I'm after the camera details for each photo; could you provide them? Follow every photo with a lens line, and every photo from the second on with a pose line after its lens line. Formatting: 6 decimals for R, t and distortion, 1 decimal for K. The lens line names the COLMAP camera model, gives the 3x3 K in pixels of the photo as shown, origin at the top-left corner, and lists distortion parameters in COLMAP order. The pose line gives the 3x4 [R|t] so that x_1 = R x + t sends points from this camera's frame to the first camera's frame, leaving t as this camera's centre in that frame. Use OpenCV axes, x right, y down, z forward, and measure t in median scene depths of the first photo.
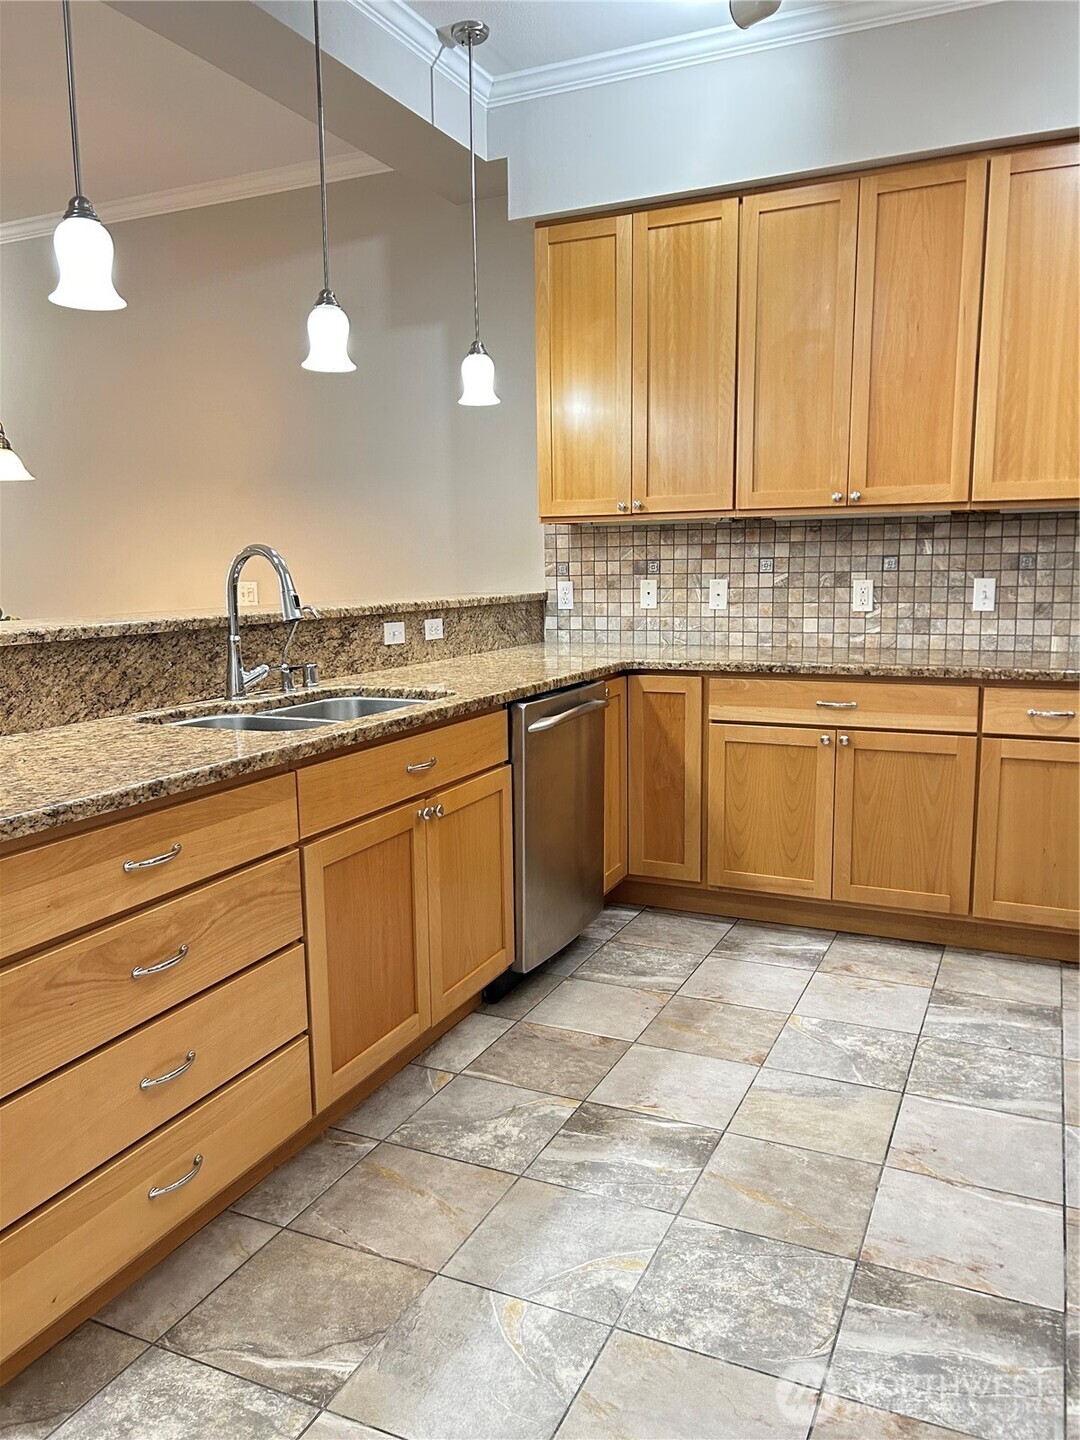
lens RADIAL K [[1087.5, 0, 544.0], [0, 1087.5, 734.1], [0, 0, 1]] dist [0.046189, -0.036672]
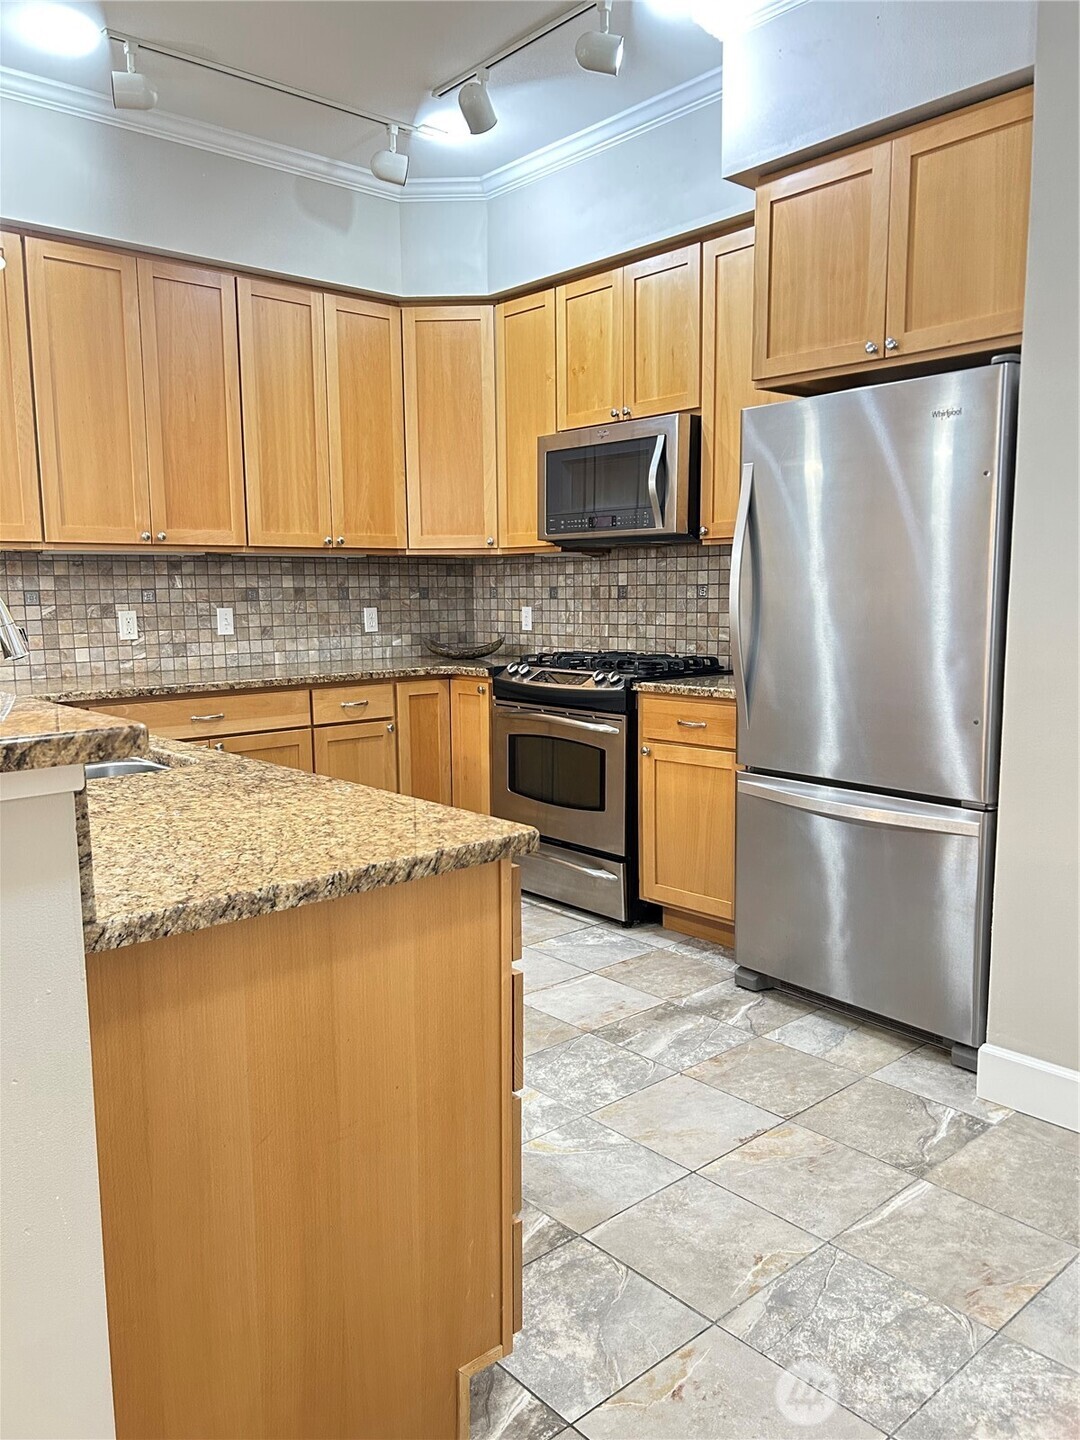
lens RADIAL K [[1087.5, 0, 550.9], [0, 1087.5, 729.9], [0, 0, 1]] dist [0.046189, -0.036672]
pose [[0.396359, -0.114732, 0.910898, -0.620701], [0.151810, 0.986693, 0.058222, -0.025898], [-0.905457, 0.115206, 0.408503, 0.203875]]
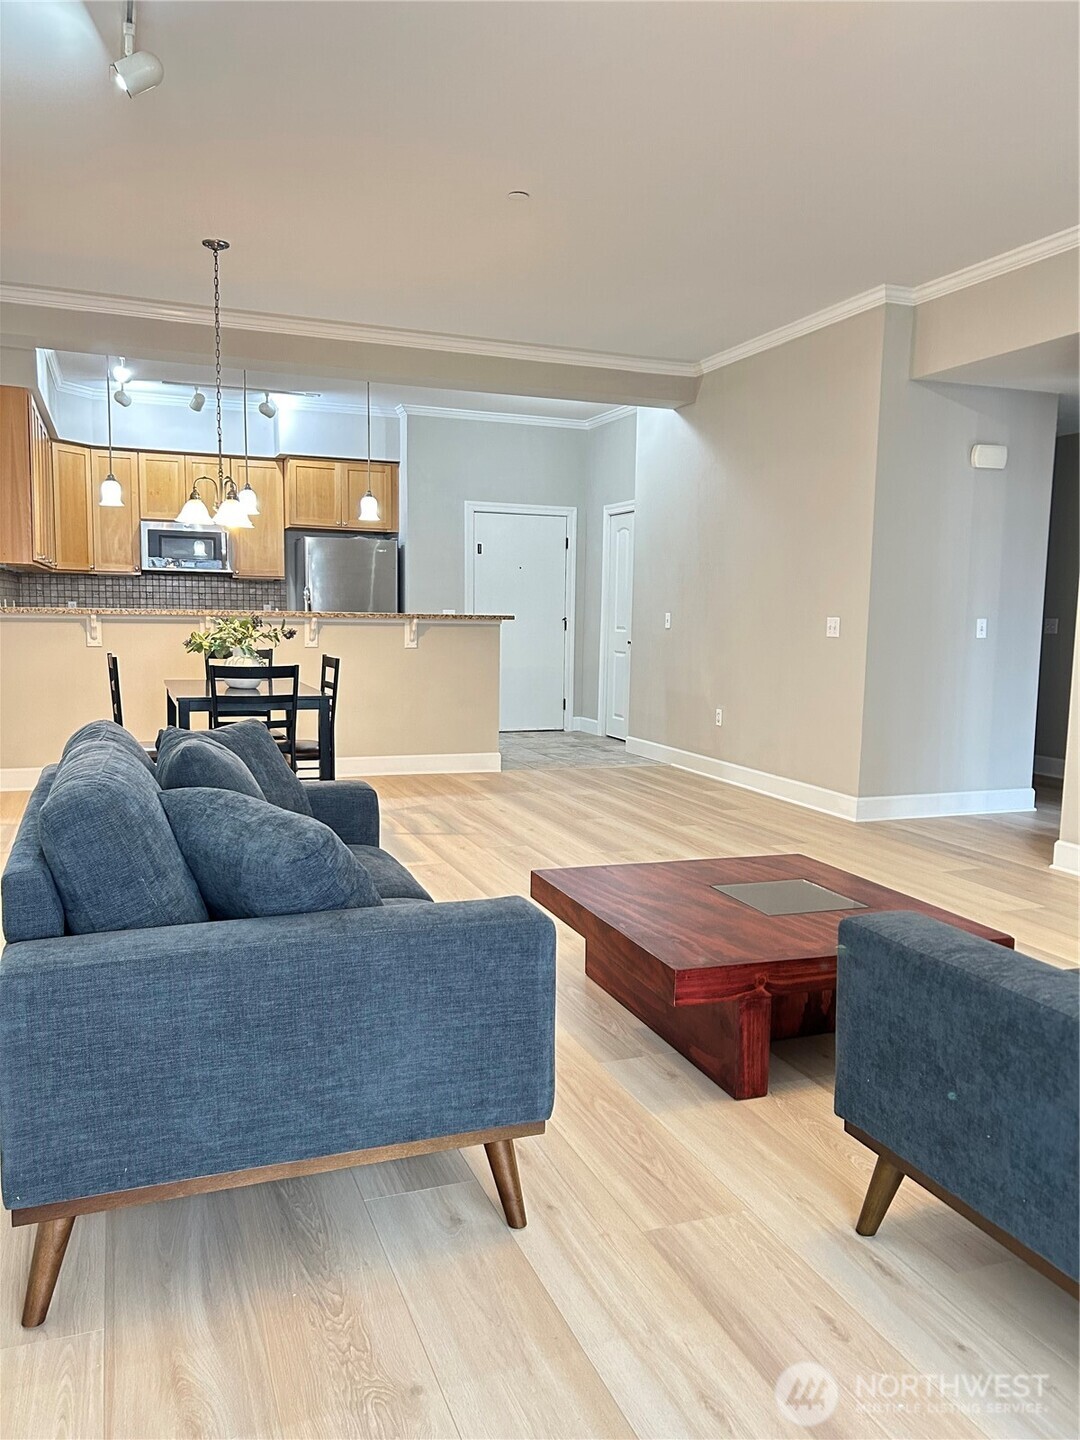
lens RADIAL K [[1087.5, 0, 541.3], [0, 1087.5, 718.6], [0, 0, 1]] dist [0.046189, -0.036672]
pose [[-0.724786, -0.070648, 0.685342, -2.007079], [0.100620, 0.973210, 0.206733, -0.271864], [-0.681587, 0.218796, -0.698260, 1.986591]]
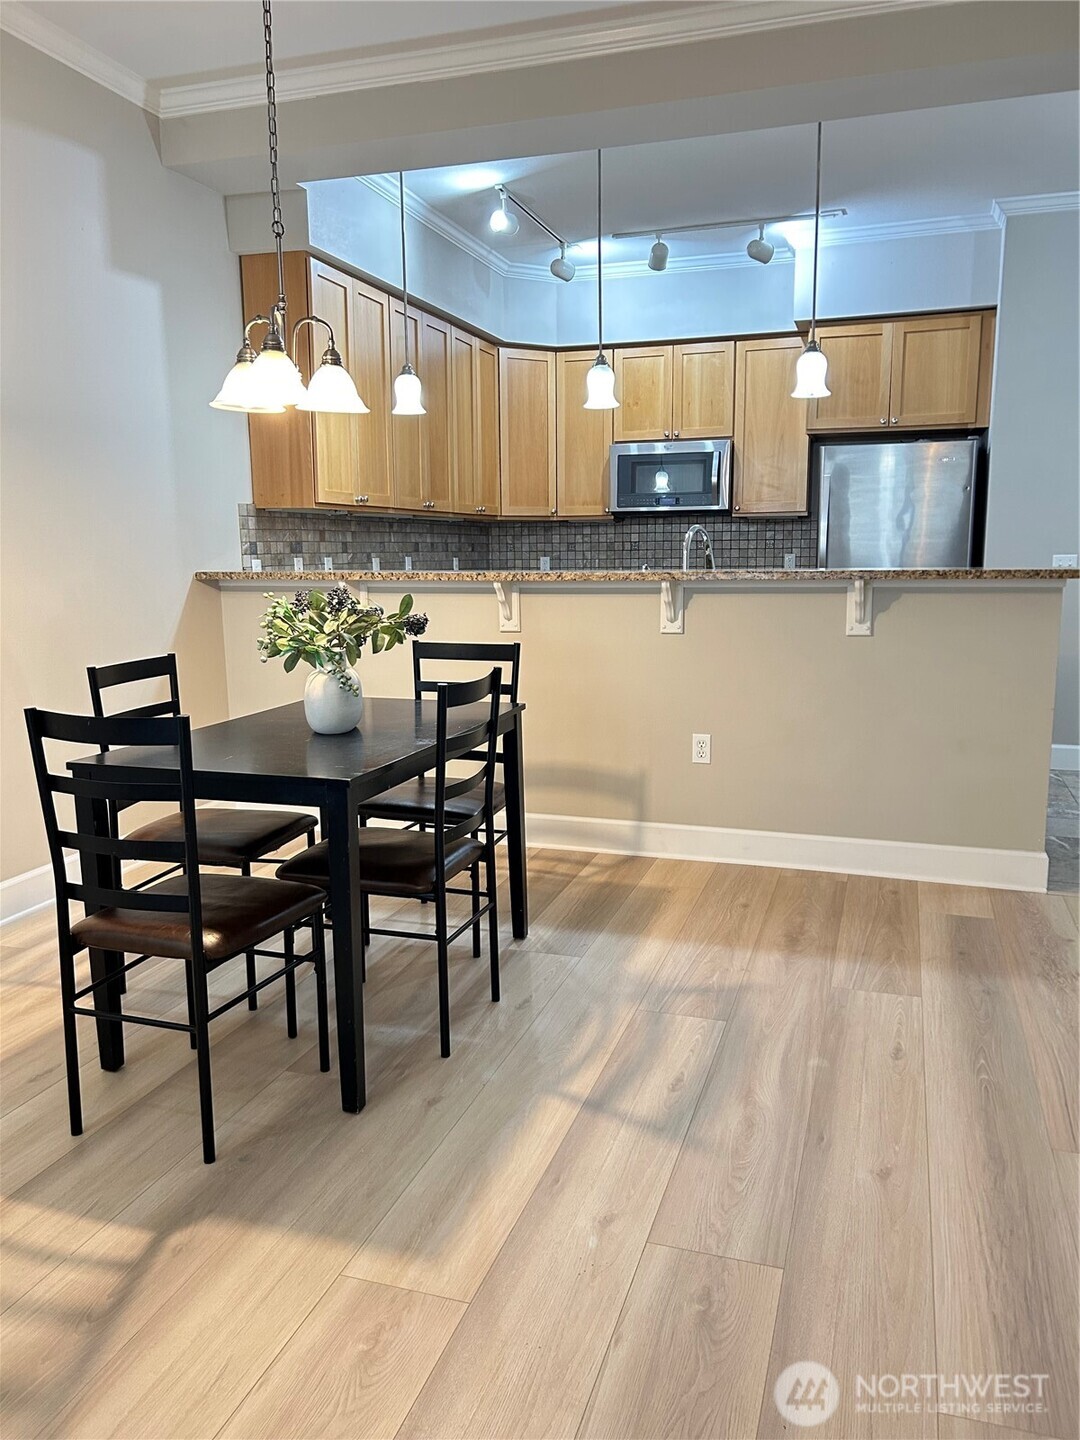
lens RADIAL K [[1087.5, 0, 555.3], [0, 1087.5, 731.4], [0, 0, 1]] dist [0.046189, -0.036672]
pose [[-0.139918, -0.150639, 0.978637, -1.421723], [0.167610, 0.970493, 0.173349, -0.143932], [-0.975874, 0.188284, -0.110541, 1.096646]]
